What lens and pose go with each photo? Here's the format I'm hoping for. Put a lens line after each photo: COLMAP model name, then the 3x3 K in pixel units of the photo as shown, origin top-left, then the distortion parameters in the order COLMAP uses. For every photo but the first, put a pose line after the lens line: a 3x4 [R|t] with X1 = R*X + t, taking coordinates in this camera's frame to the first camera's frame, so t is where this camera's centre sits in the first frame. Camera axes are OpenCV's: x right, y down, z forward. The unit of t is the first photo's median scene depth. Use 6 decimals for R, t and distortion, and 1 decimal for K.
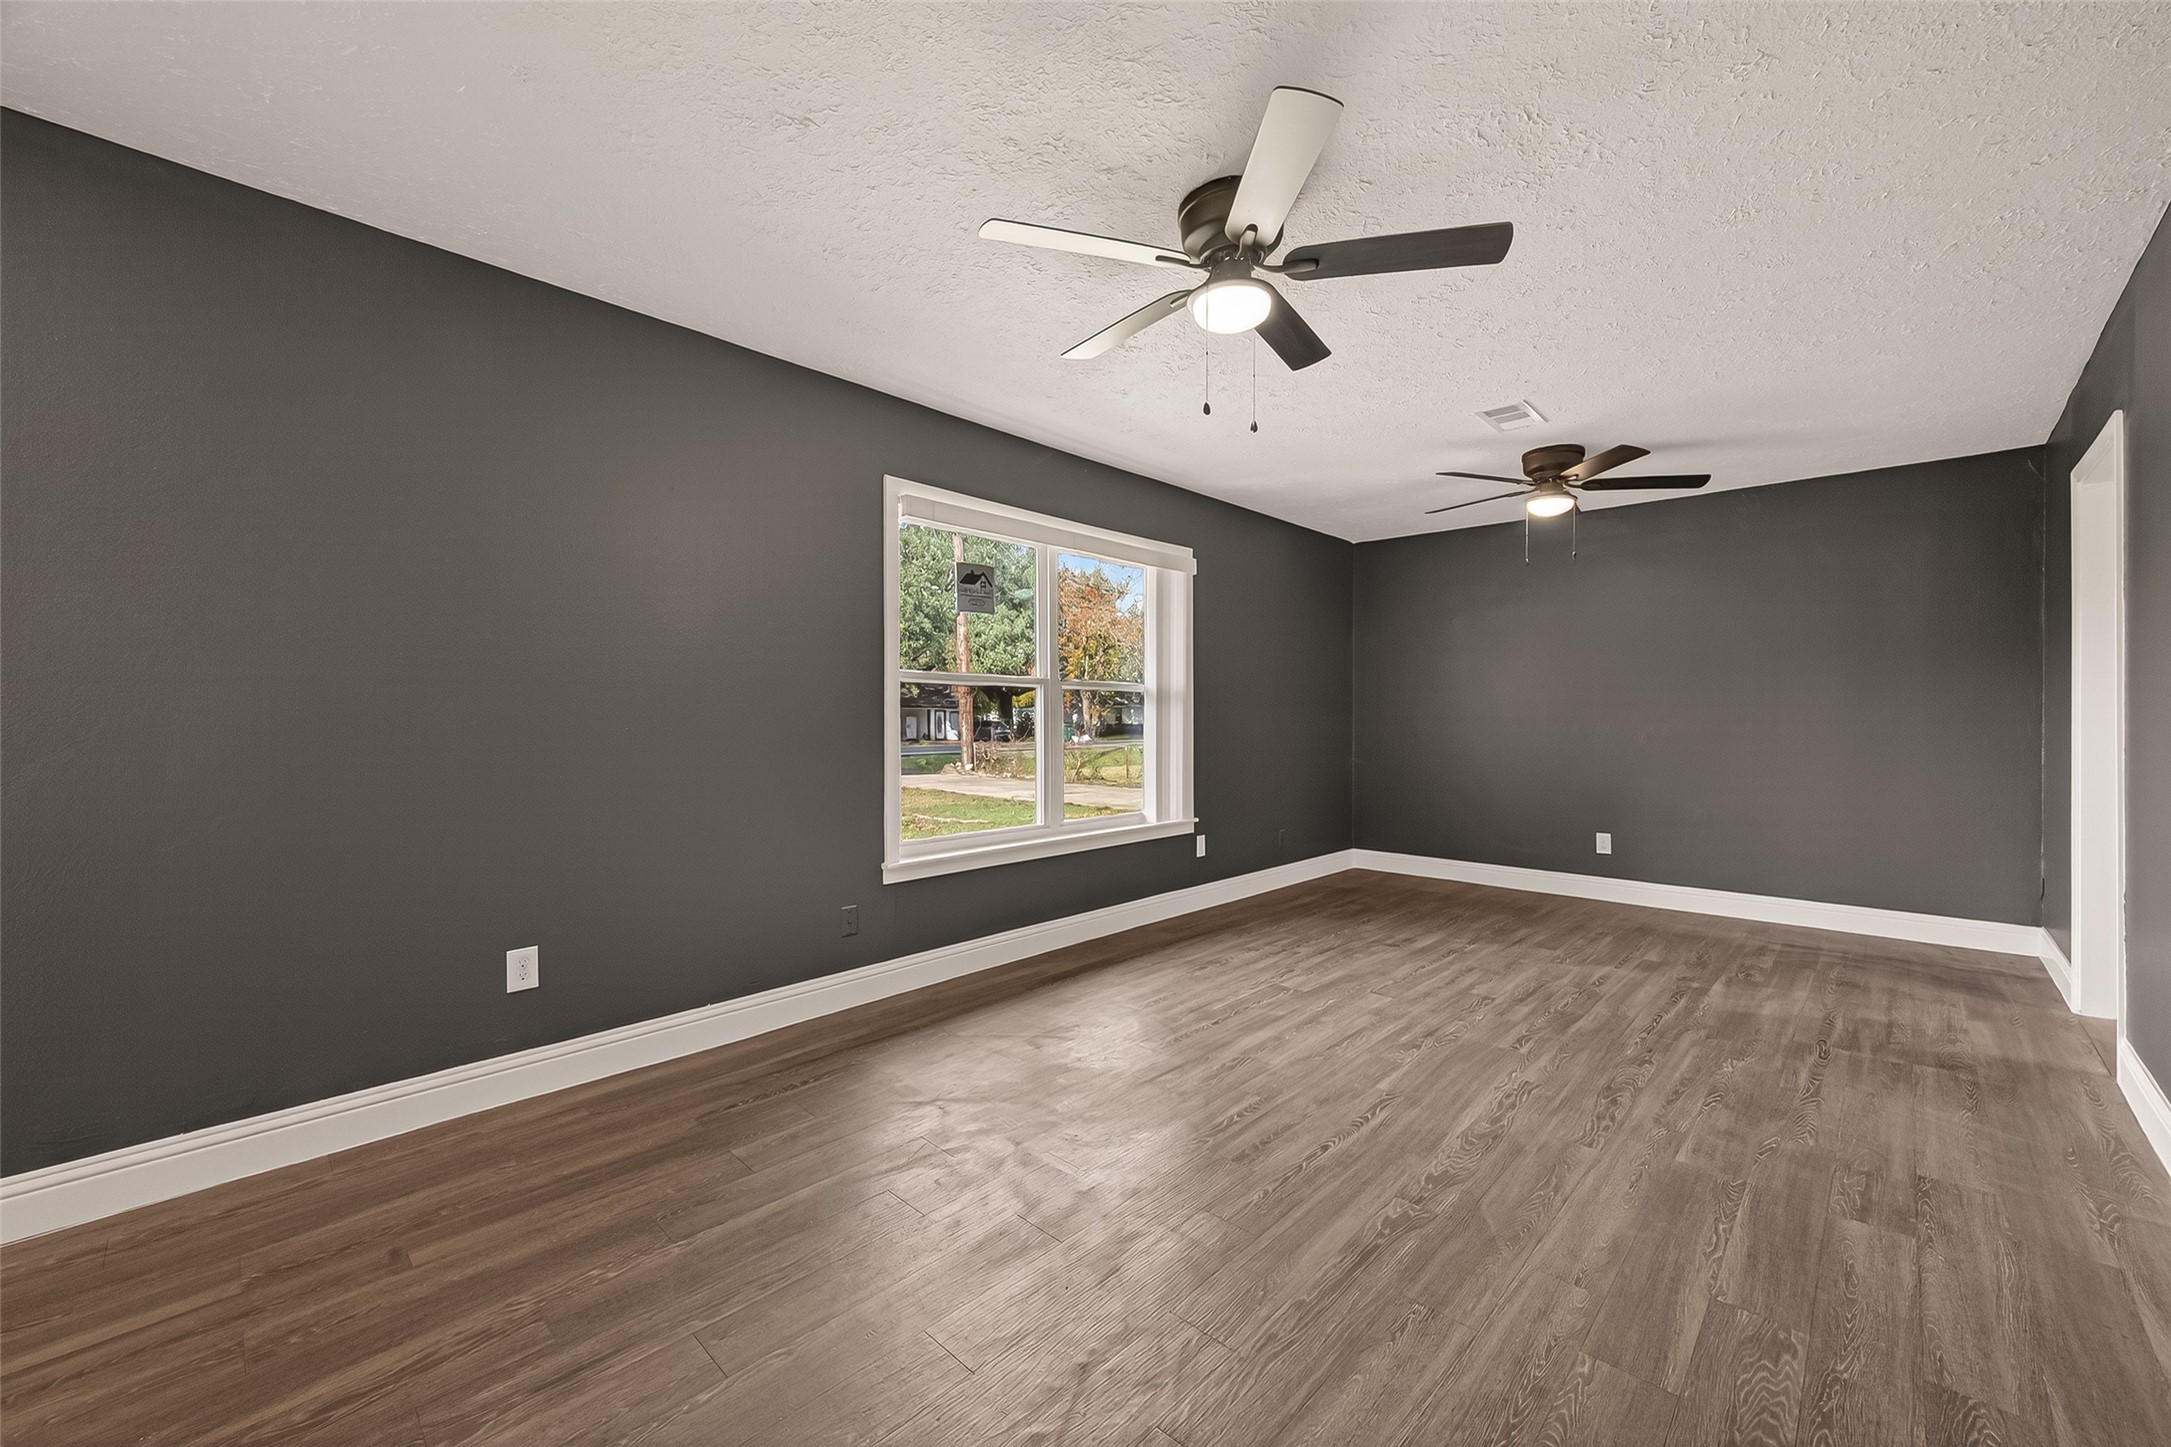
lens RADIAL K [[851.7, 0, 1083.2], [0, 851.7, 718.3], [0, 0, 1]] dist [0.002876, -0.000044]
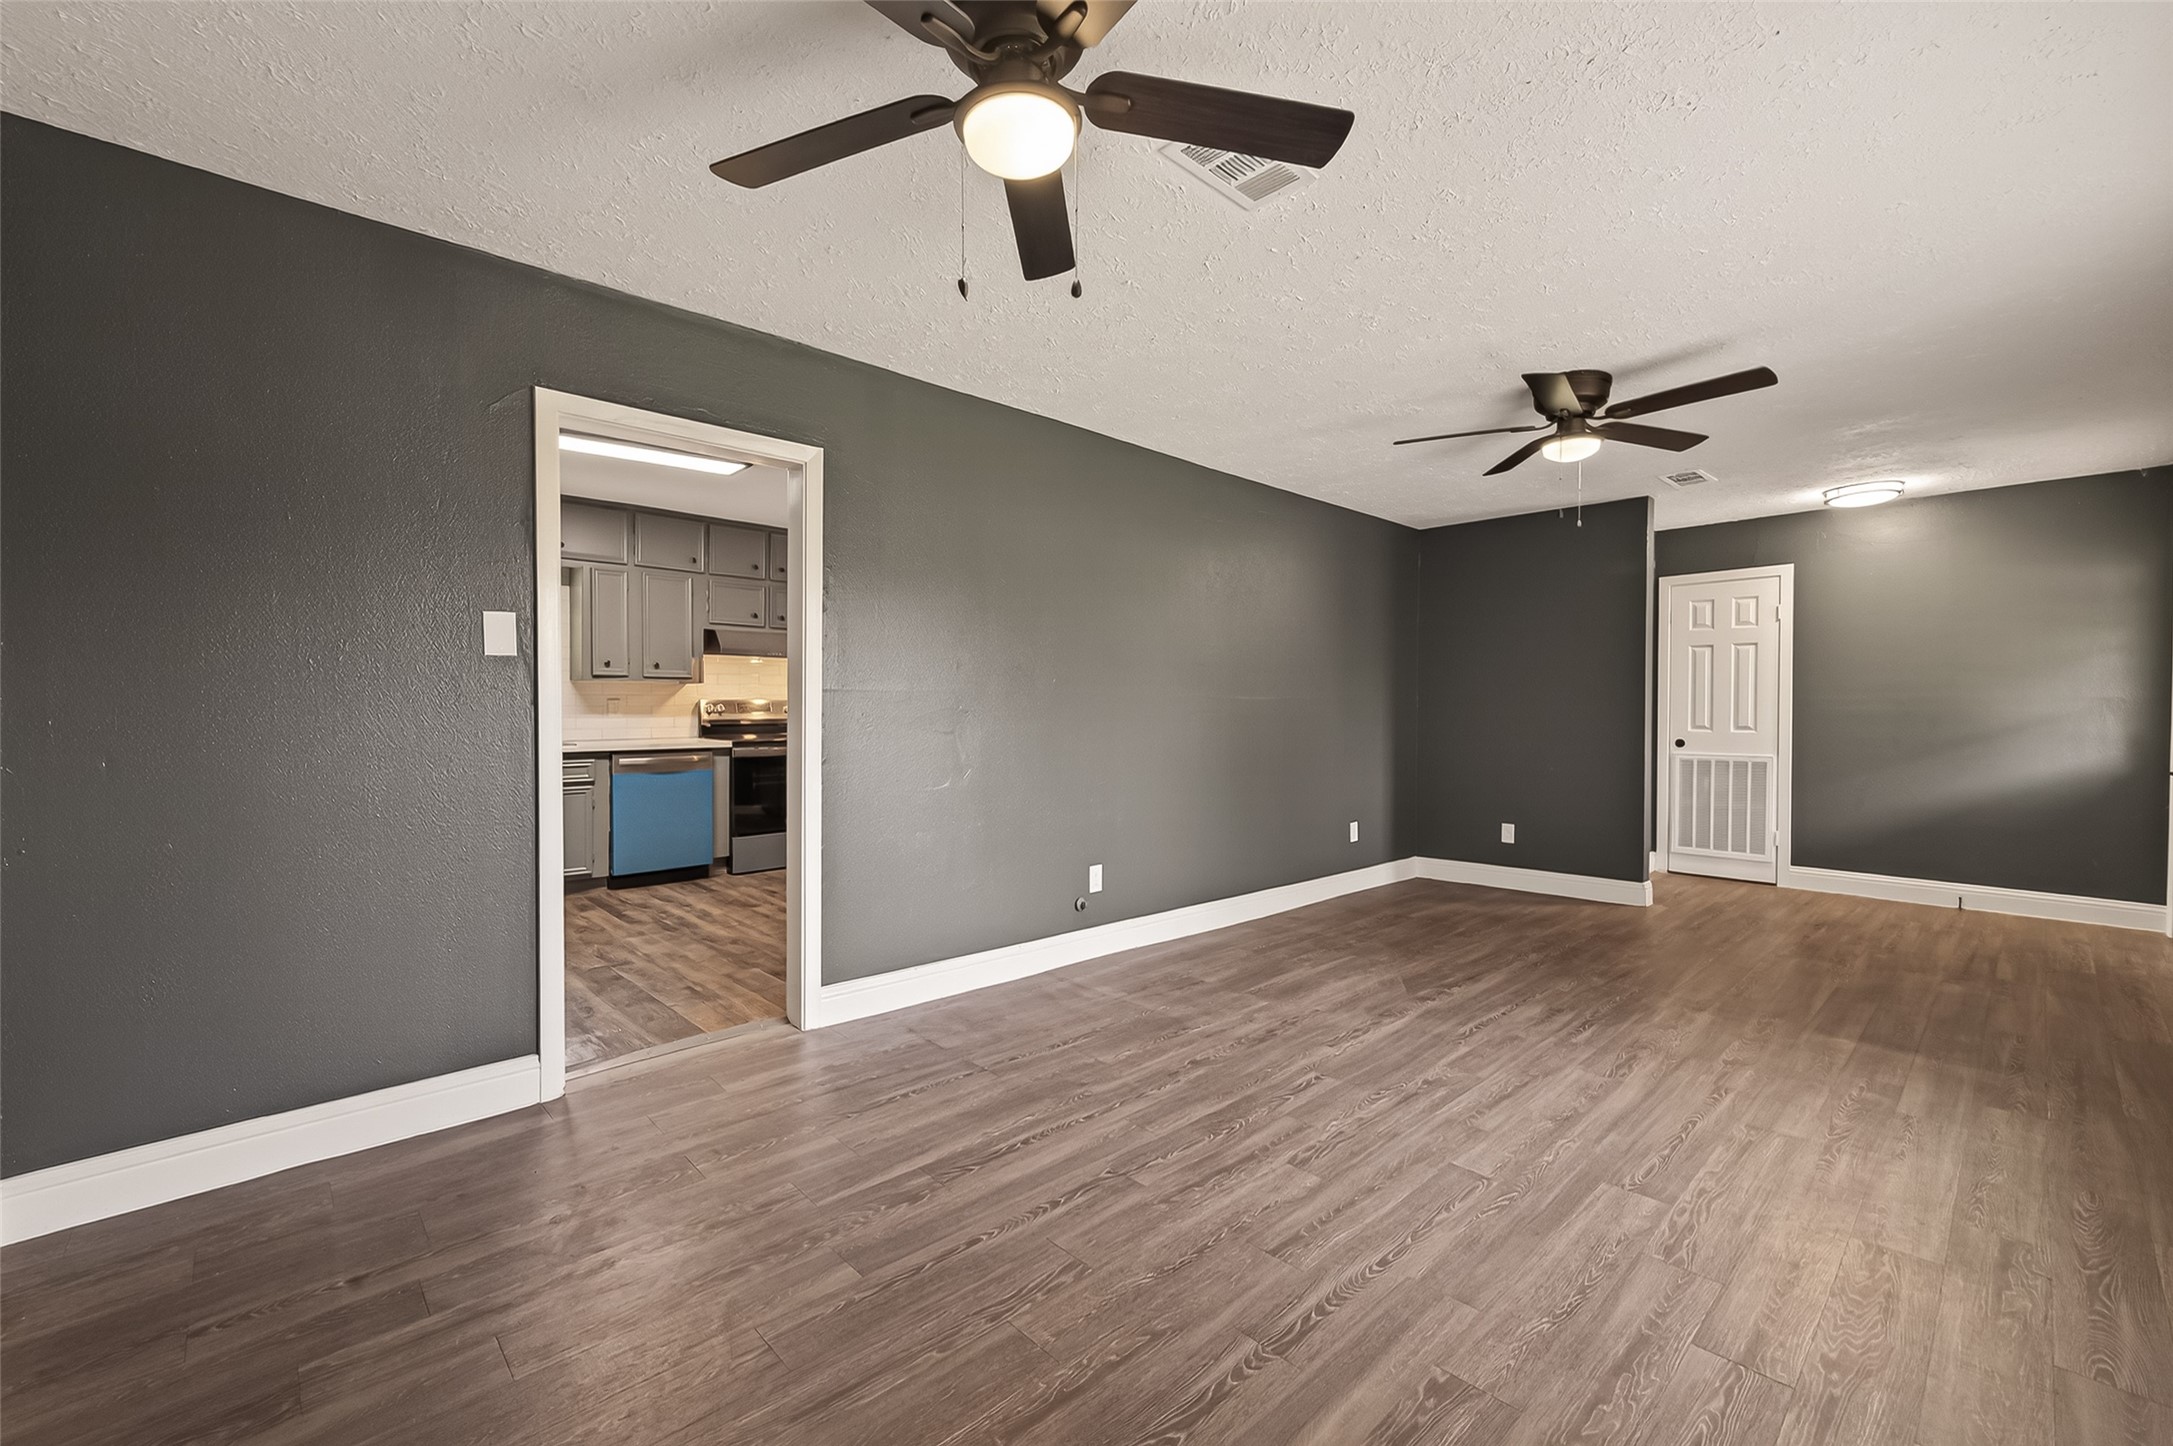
lens RADIAL K [[896.3, 0, 1071.4], [0, 896.3, 724.5], [0, 0, 1]] dist [0.007779, -0.001493]
pose [[-0.998043, -0.005519, 0.062289, 0.786187], [-0.004160, 0.999751, 0.021931, -0.015826], [-0.062395, 0.021629, -0.997817, 2.174656]]
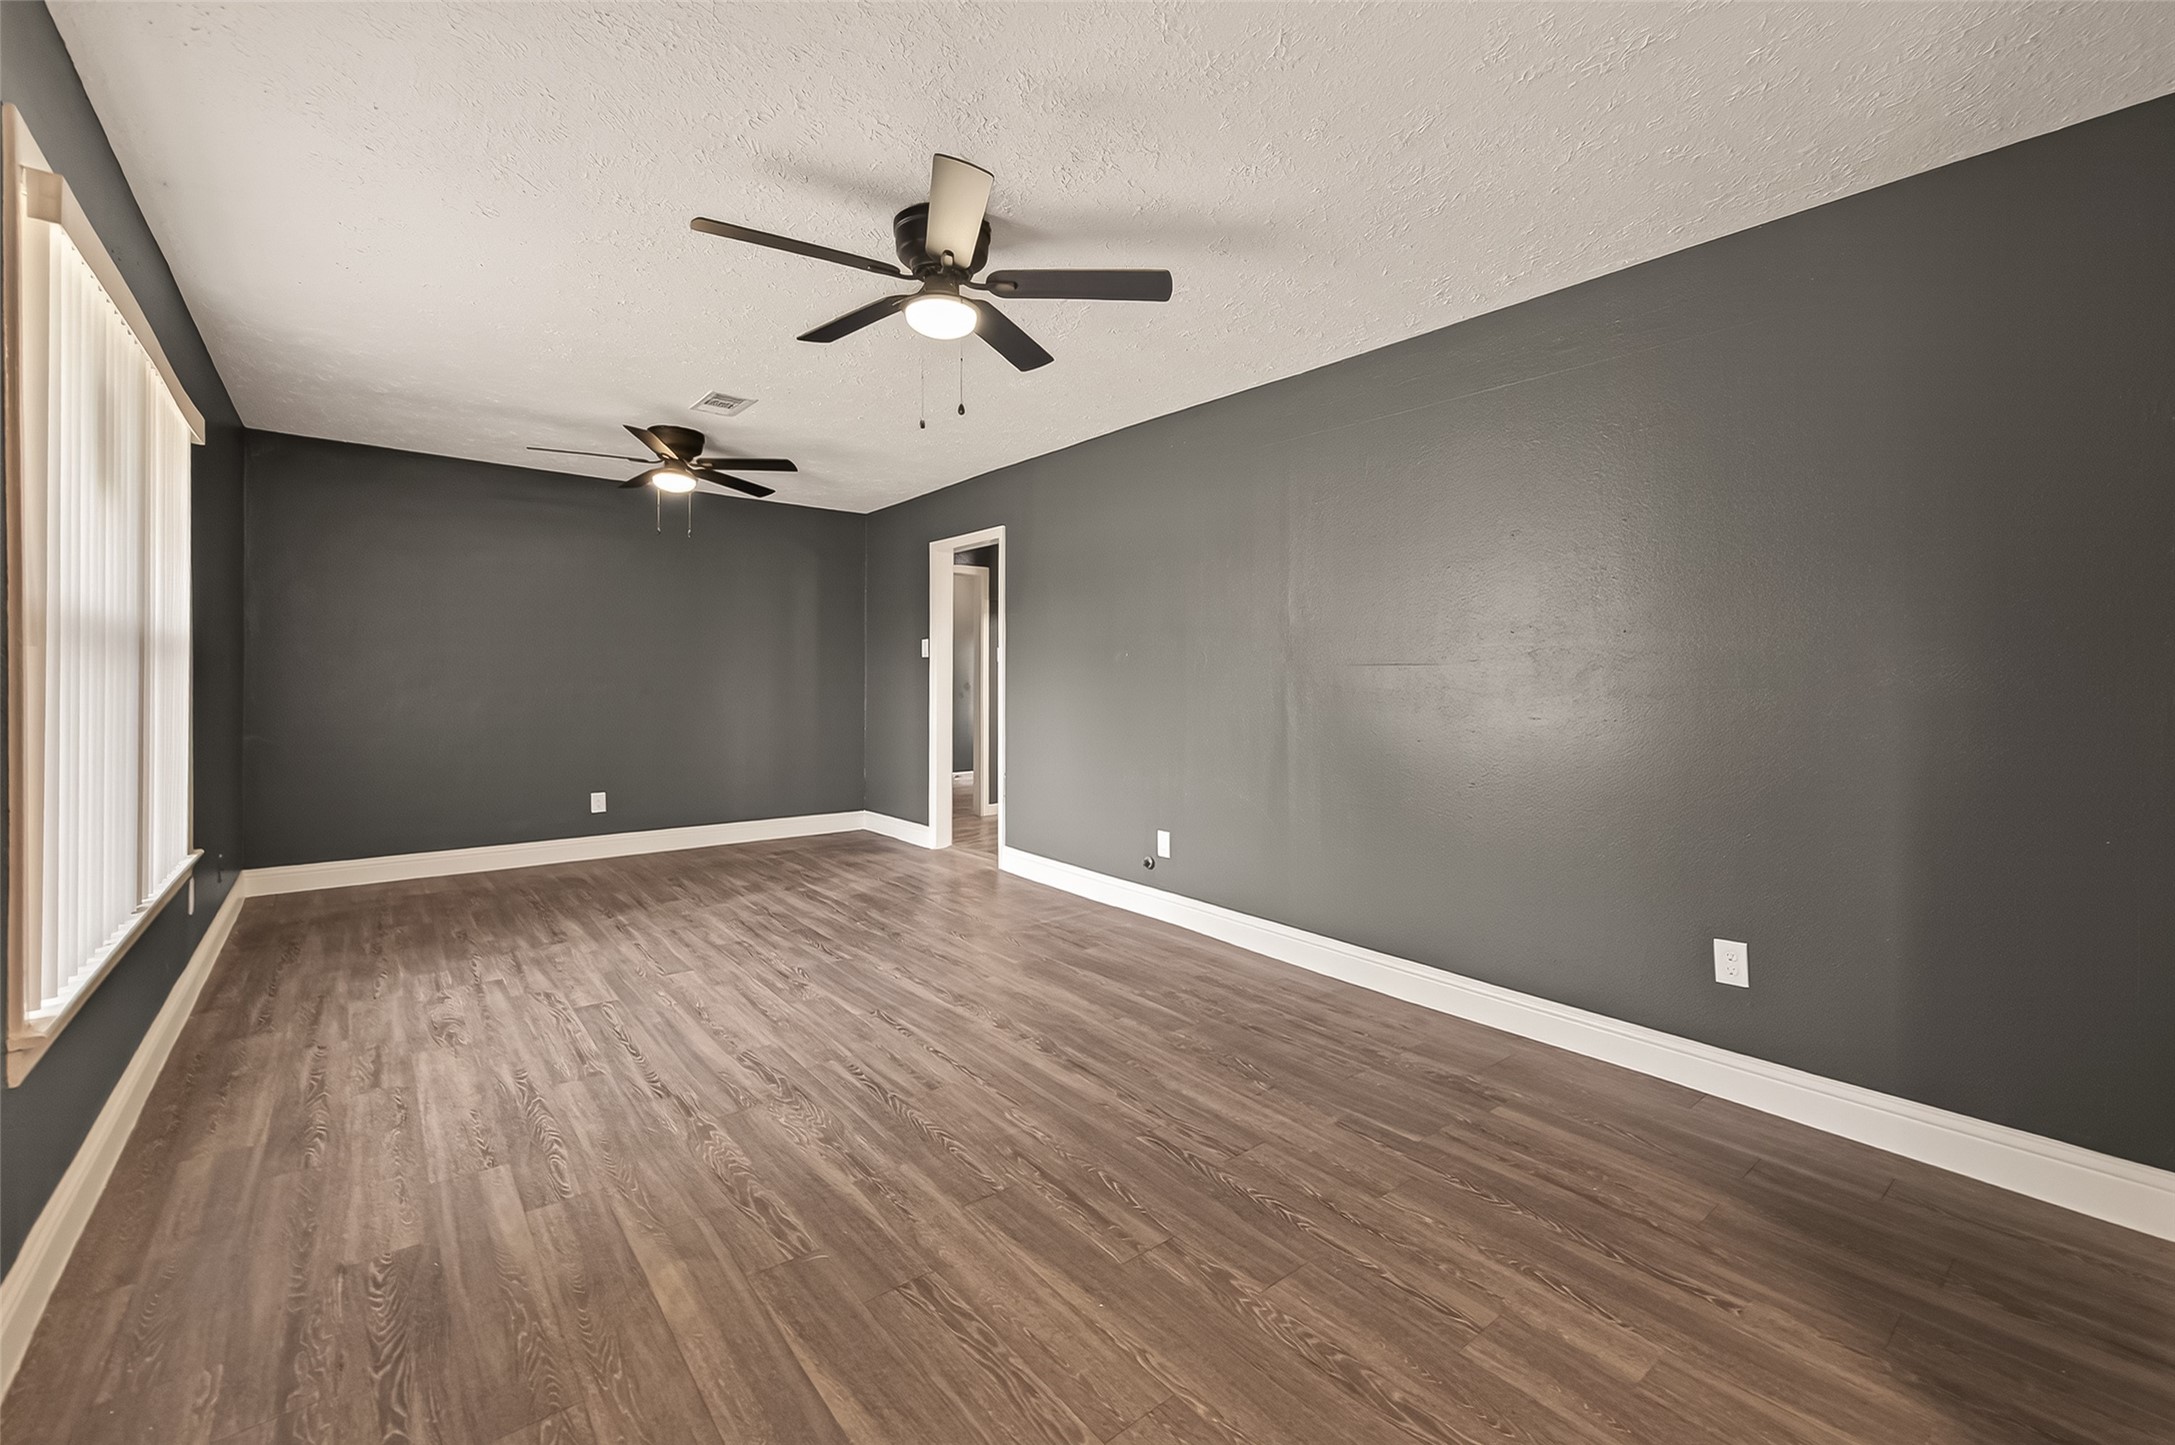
lens RADIAL K [[897.1, 0, 1104.3], [0, 897.1, 671.7], [0, 0, 1]] dist [0.007779, -0.001493]
pose [[0.116790, 0.007506, 0.993128, -0.786849], [-0.004533, 0.999965, -0.007024, -0.011681], [-0.993146, -0.003682, 0.116820, 0.531940]]
